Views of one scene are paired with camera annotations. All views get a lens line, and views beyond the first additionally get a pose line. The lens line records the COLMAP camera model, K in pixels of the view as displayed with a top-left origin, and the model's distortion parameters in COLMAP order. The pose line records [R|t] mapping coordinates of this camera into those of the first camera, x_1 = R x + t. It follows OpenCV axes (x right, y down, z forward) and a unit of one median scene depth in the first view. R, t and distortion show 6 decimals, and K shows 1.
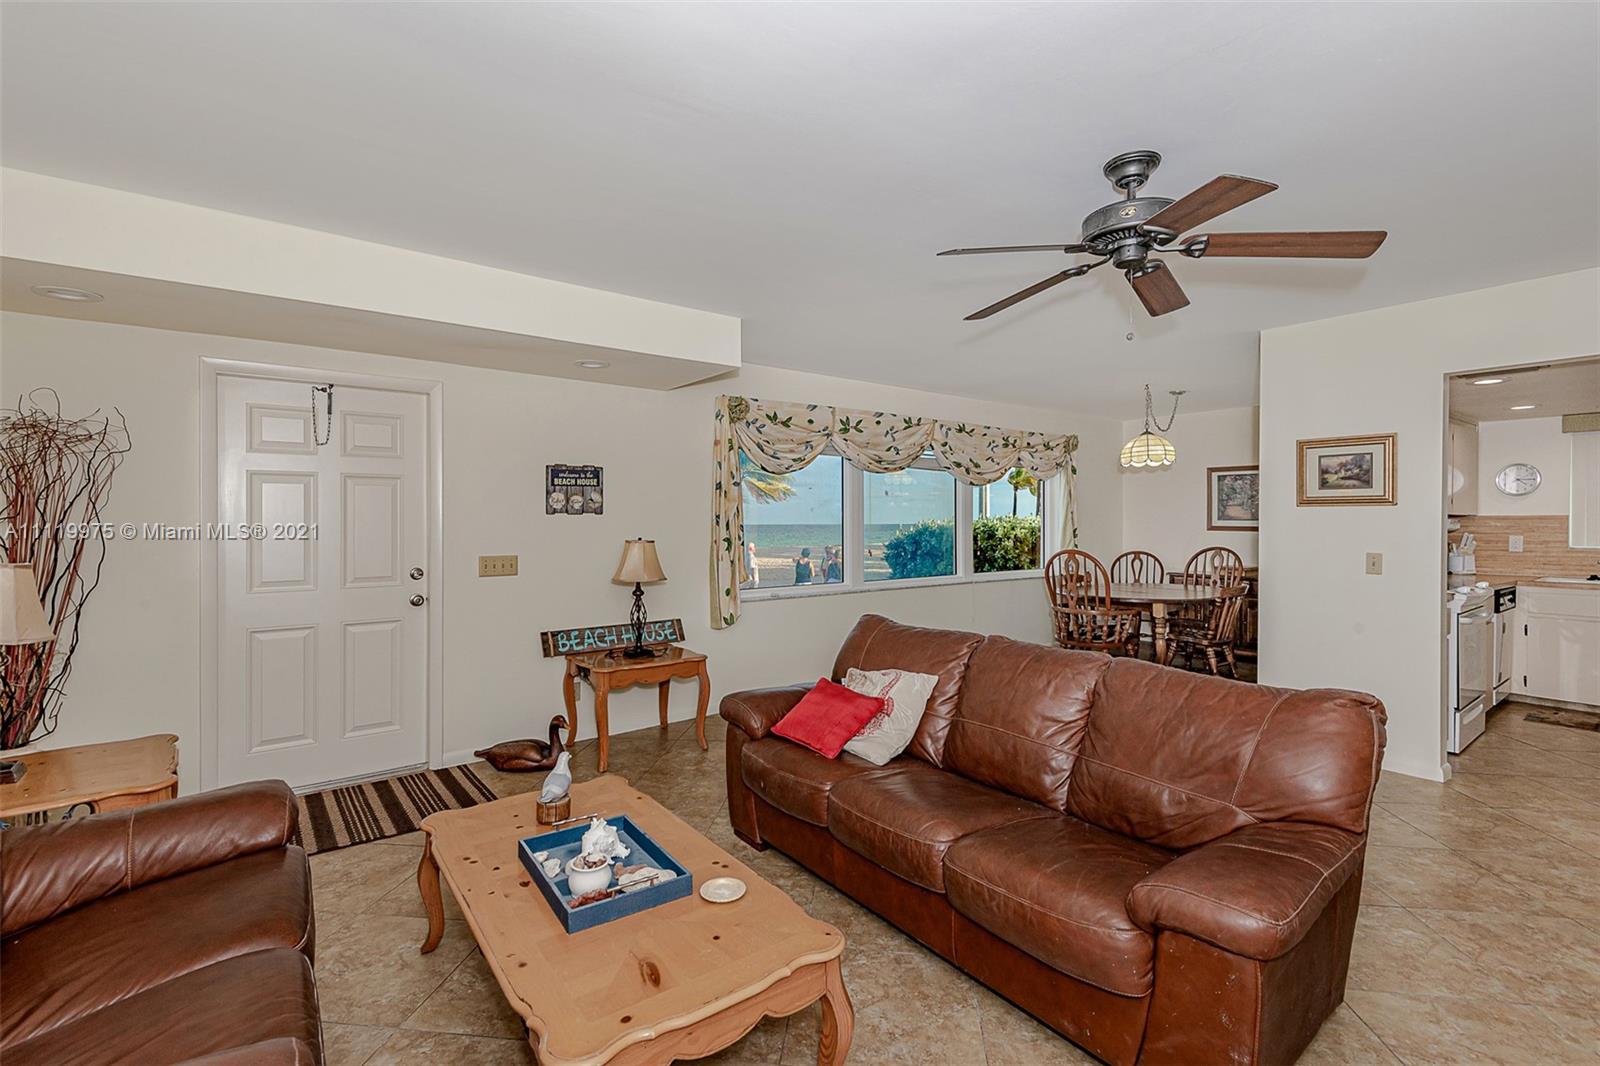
lens RADIAL K [[728.3, 0, 759.1], [0, 728.3, 538.0], [0, 0, 1]] dist [-0.002746, -0.000135]
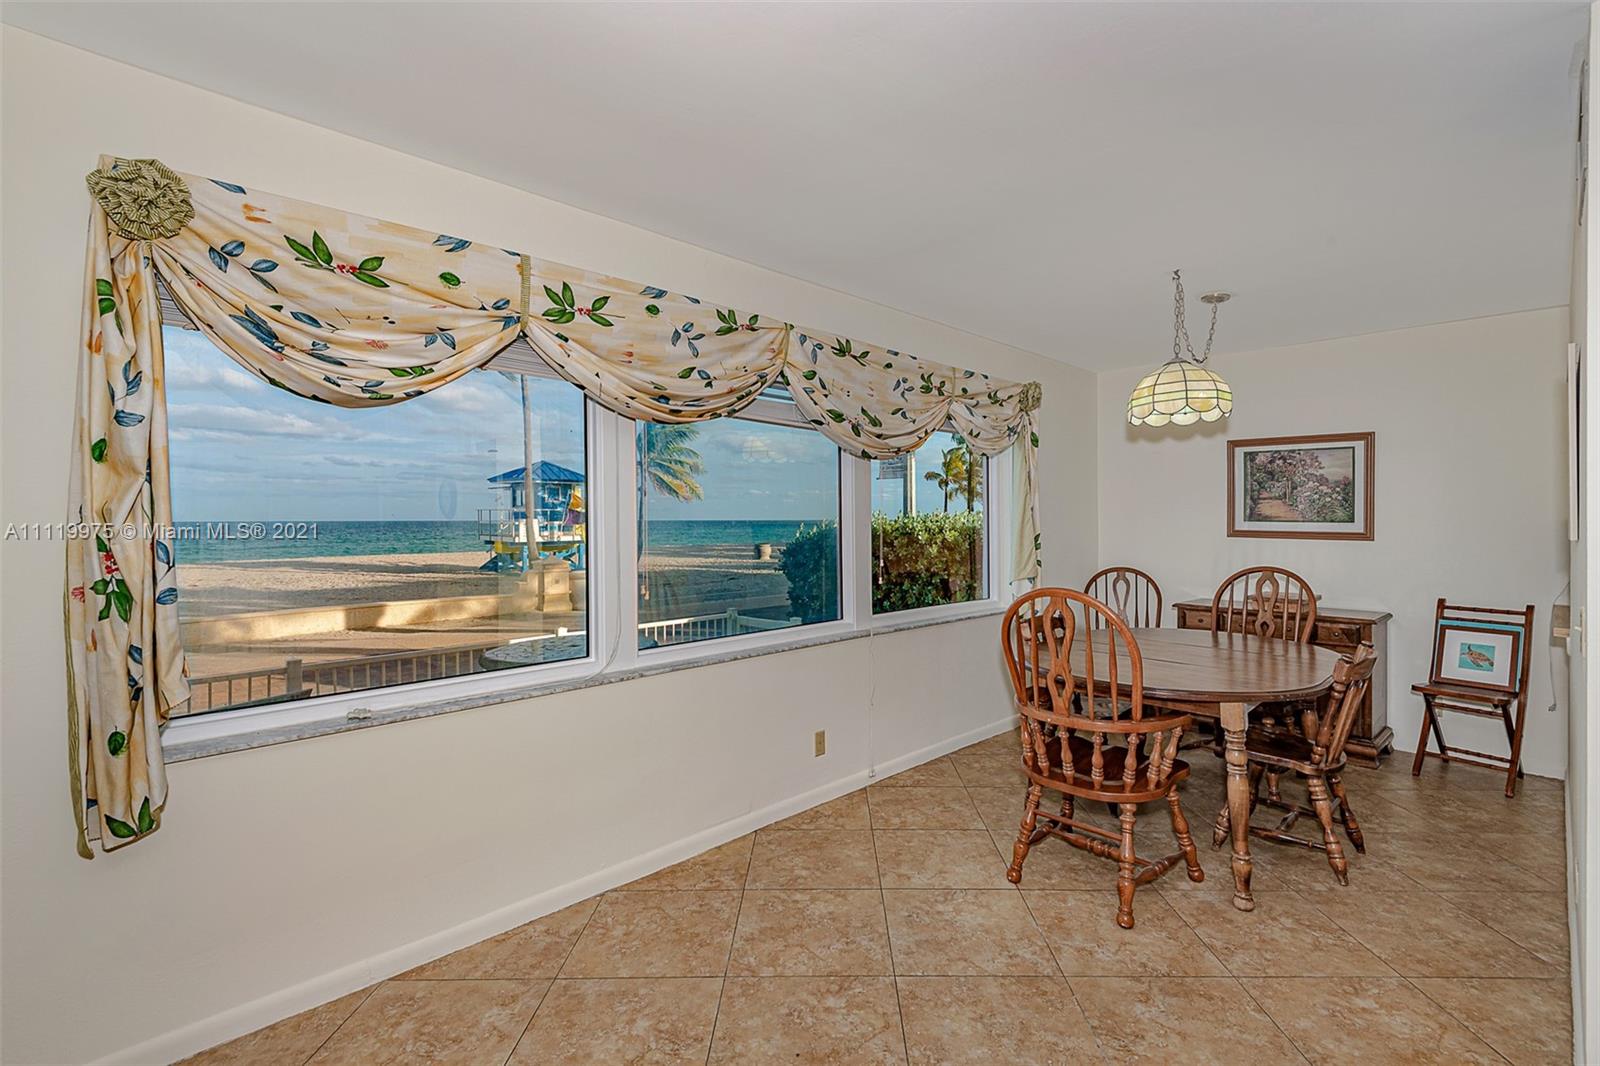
lens RADIAL K [[728.3, 0, 803.5], [0, 728.3, 526.1], [0, 0, 1]] dist [-0.002746, -0.000135]
pose [[0.989124, -0.000100, 0.147081, 0.170310], [0.001628, 0.999946, -0.010265, -0.016441], [-0.147072, 0.010393, 0.989071, 0.481442]]
